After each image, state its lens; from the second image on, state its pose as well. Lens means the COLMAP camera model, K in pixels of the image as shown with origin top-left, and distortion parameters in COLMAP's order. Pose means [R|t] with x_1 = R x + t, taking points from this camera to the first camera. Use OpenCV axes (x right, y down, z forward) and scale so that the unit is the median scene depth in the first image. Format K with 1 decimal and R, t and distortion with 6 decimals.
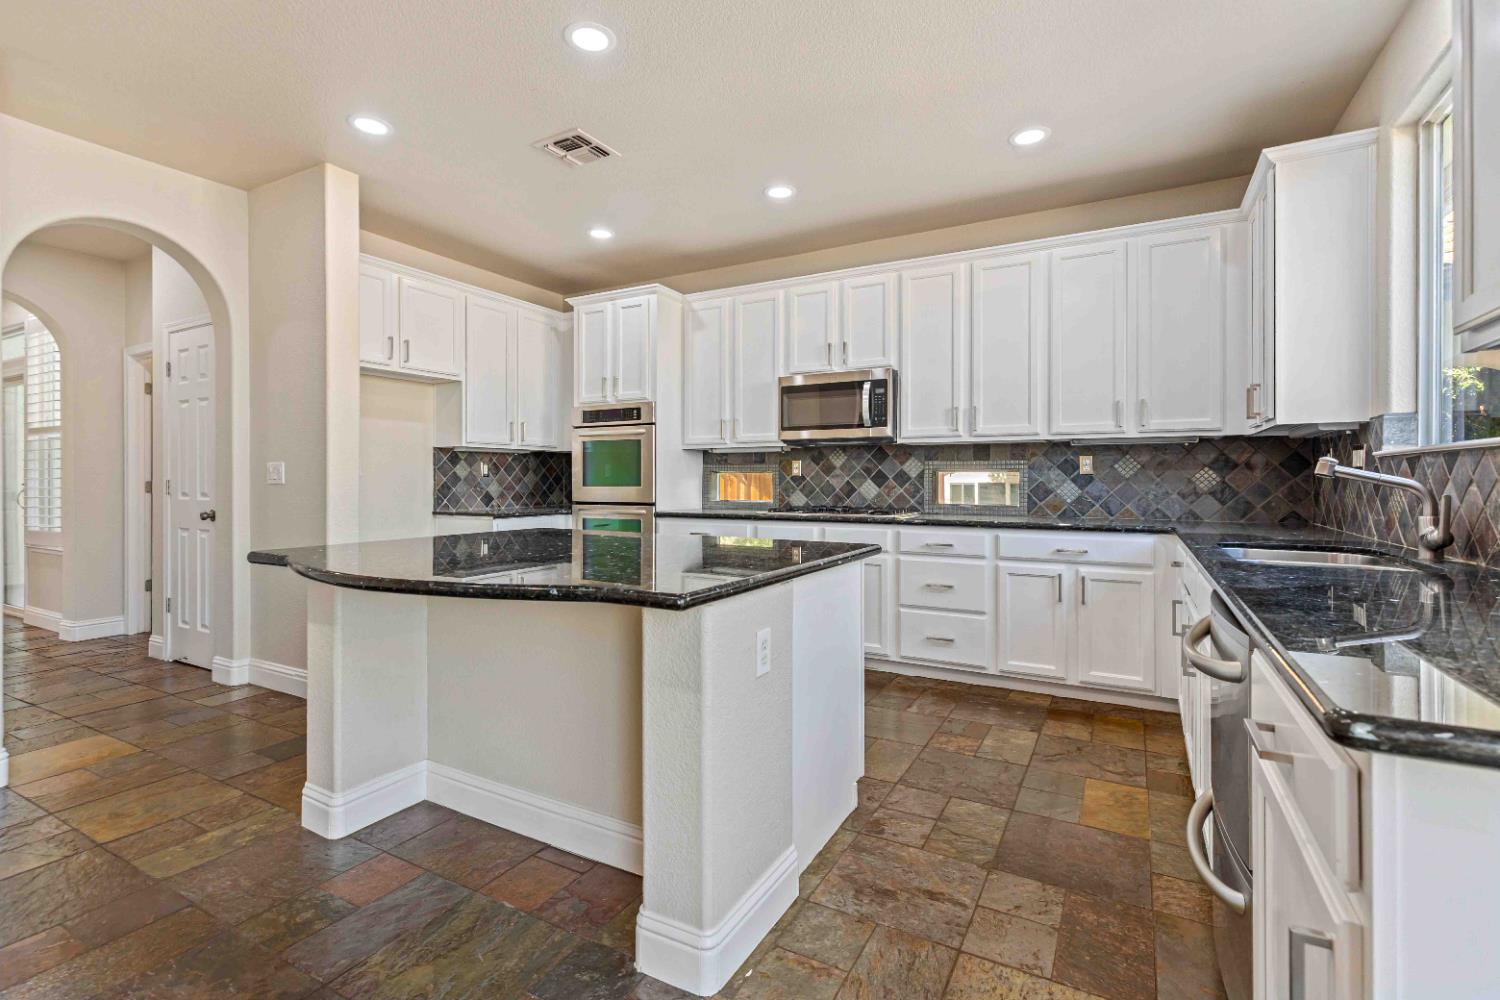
lens RADIAL K [[688.7, 0, 750.7], [0, 688.7, 486.2], [0, 0, 1]] dist [0.000566, 0.000014]
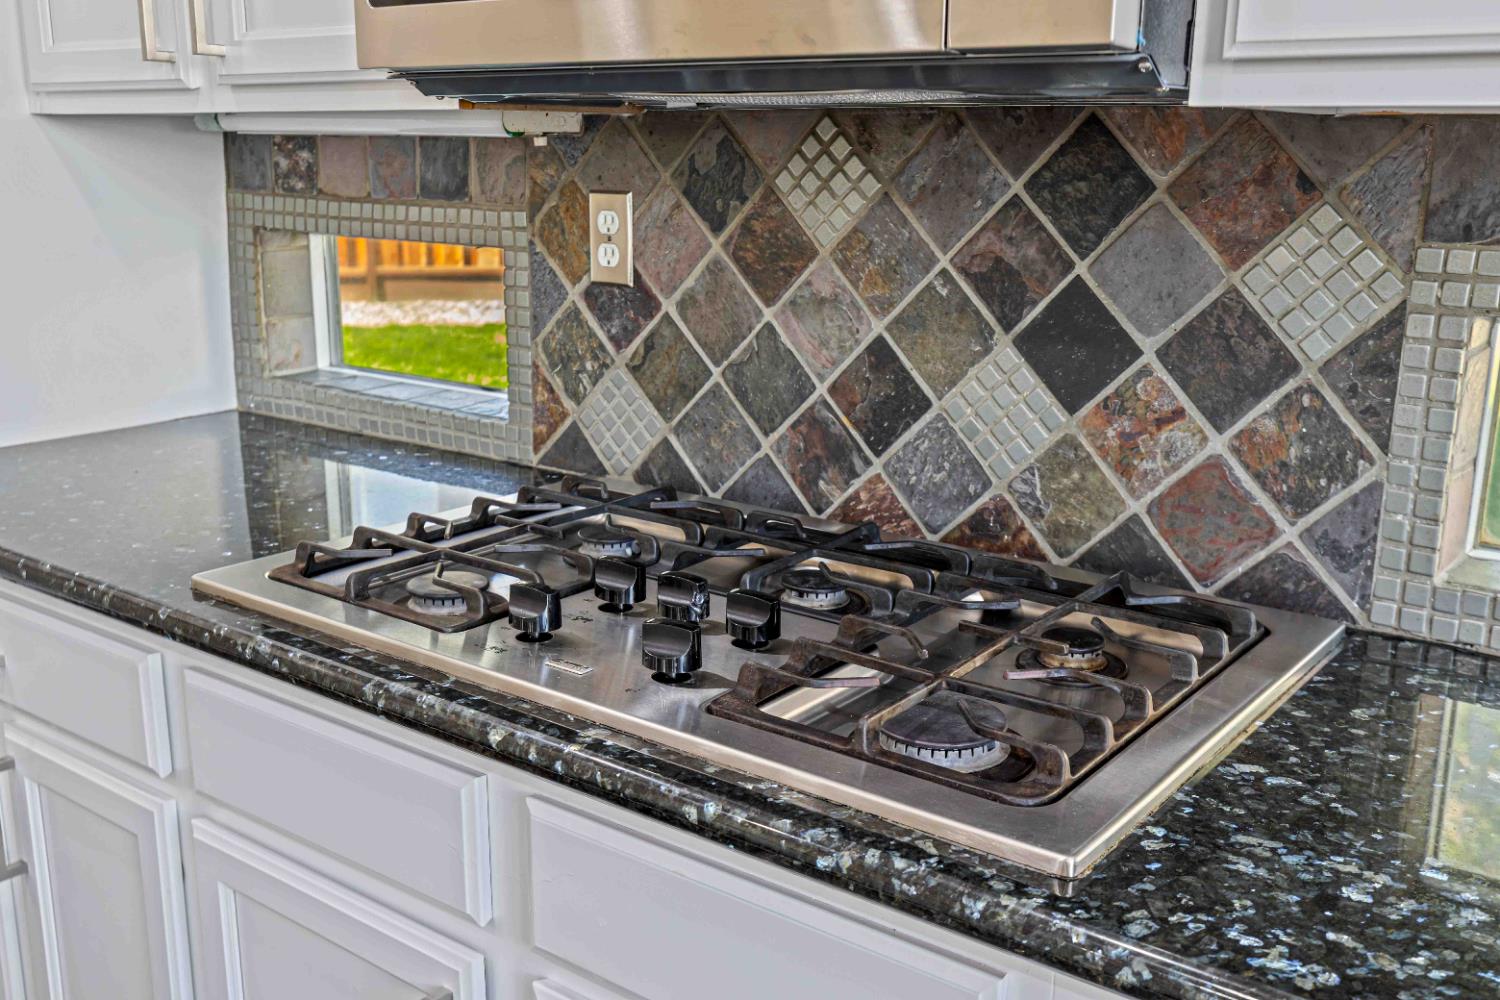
lens RADIAL K [[1446.8, 0, 749.2], [0, 1446.8, 501.5], [0, 0, 1]] dist [-0.003533, 0.000000]
pose [[0.988678, 0.041655, -0.144156, 0.159898], [-0.006438, 0.971587, 0.236593, -0.049538], [0.149916, -0.232986, 0.960855, 0.668033]]
